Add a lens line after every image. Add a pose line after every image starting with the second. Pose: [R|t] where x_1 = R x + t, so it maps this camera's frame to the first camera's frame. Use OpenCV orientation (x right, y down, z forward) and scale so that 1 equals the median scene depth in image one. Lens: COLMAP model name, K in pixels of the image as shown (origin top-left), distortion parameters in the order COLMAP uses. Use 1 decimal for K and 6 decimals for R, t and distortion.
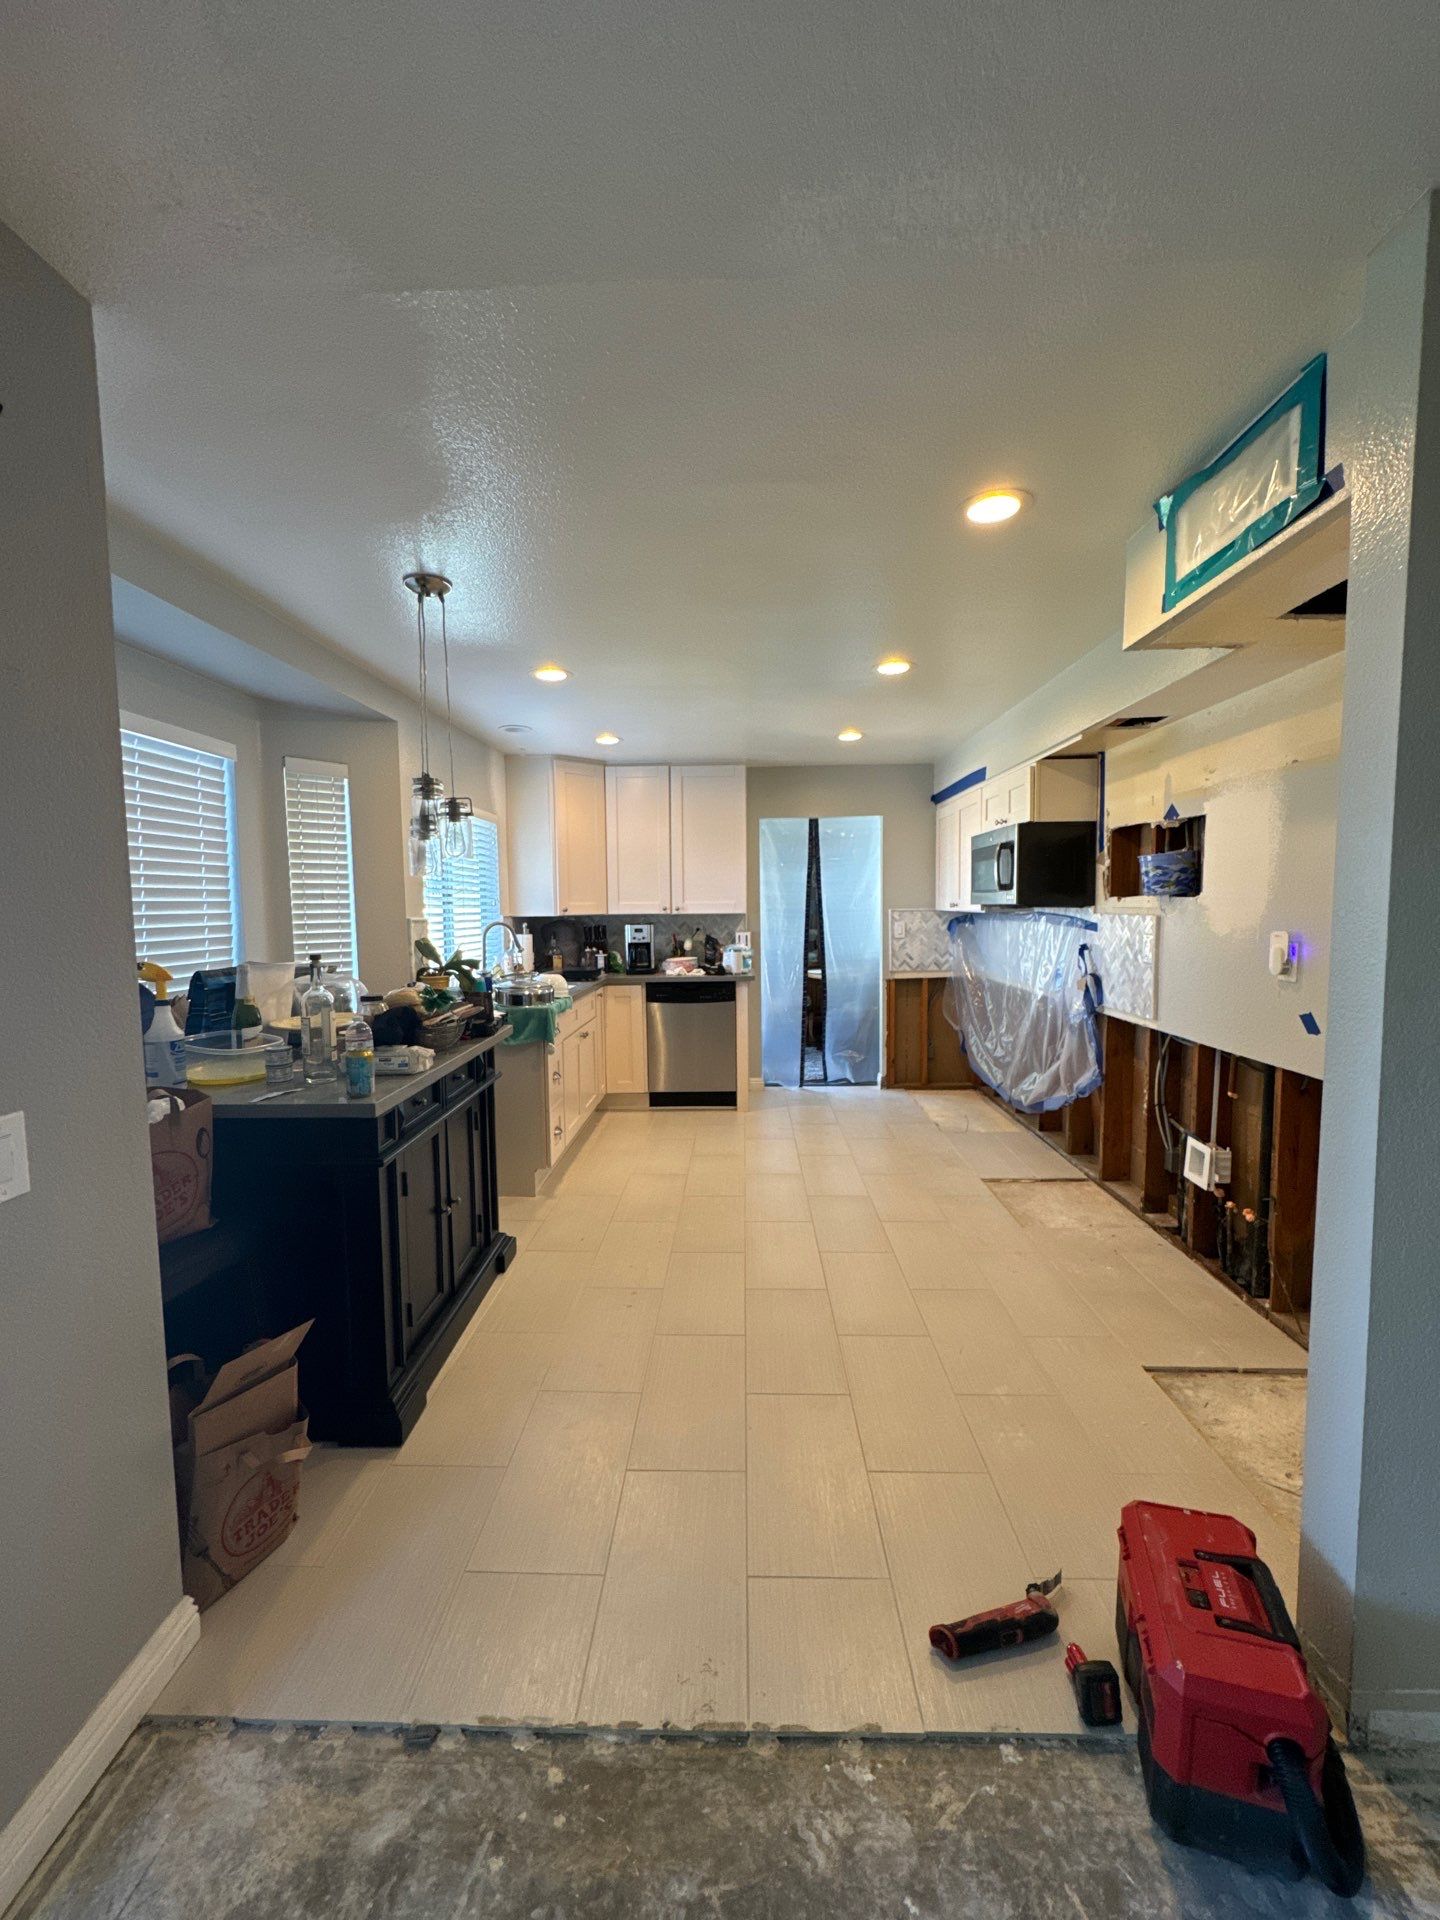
lens RADIAL K [[768.3, 0, 720.0], [0, 768.3, 952.3], [0, 0, 1]] dist [-0.000505, -0.000151]
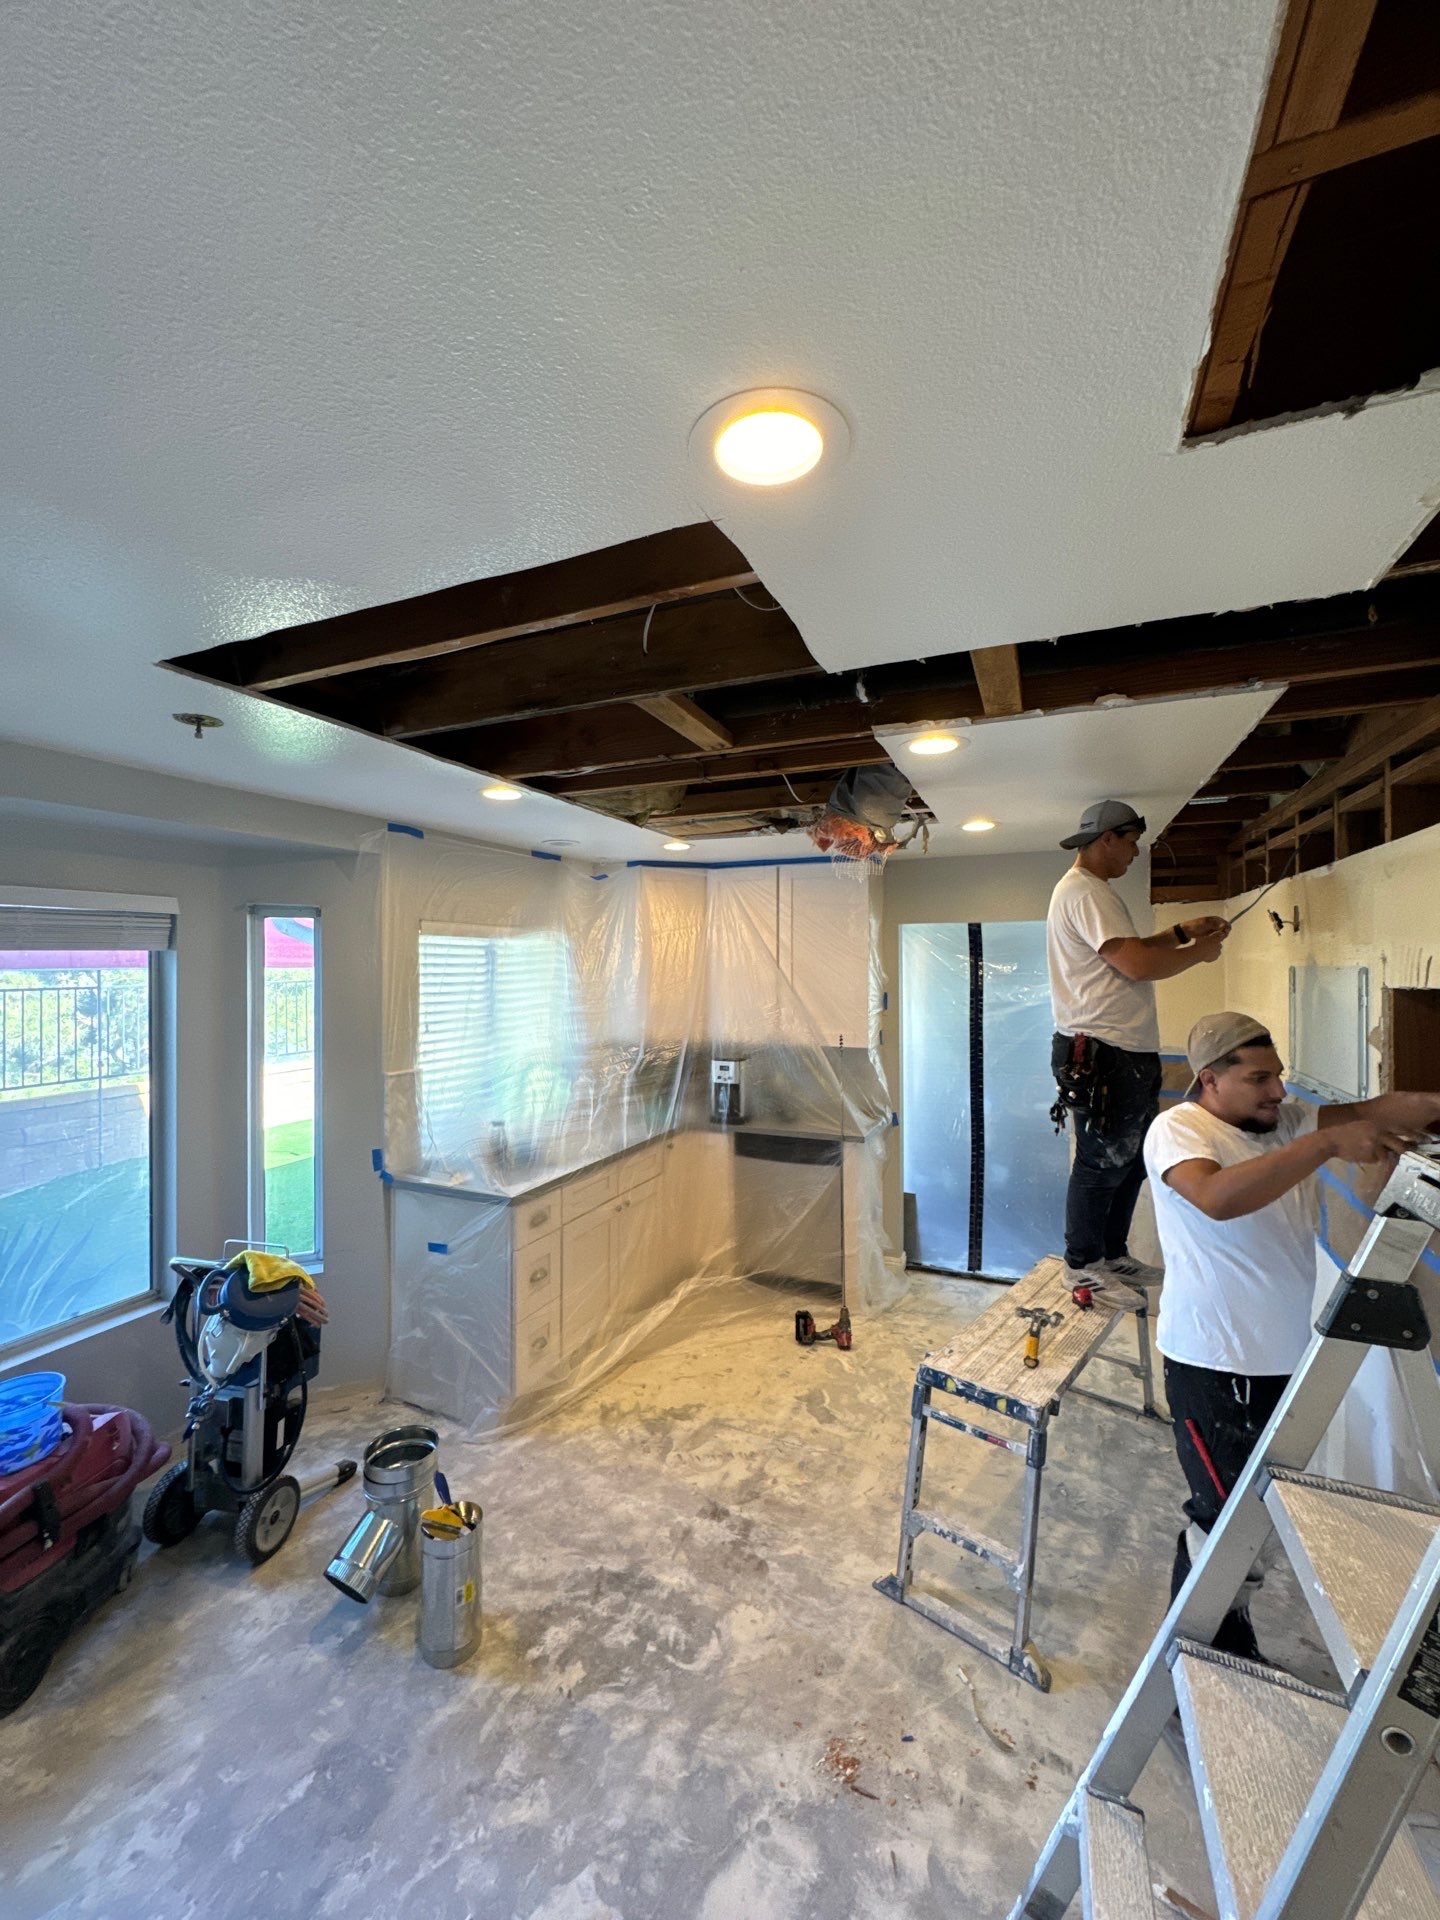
lens RADIAL K [[768.3, 0, 729.8], [0, 768.3, 960.7], [0, 0, 1]] dist [-0.000505, -0.000151]
pose [[0.927988, 0.009566, -0.372487, 0.201162], [-0.032747, 0.997896, -0.055957, -0.095761], [0.371168, 0.064125, 0.926349, 0.226792]]
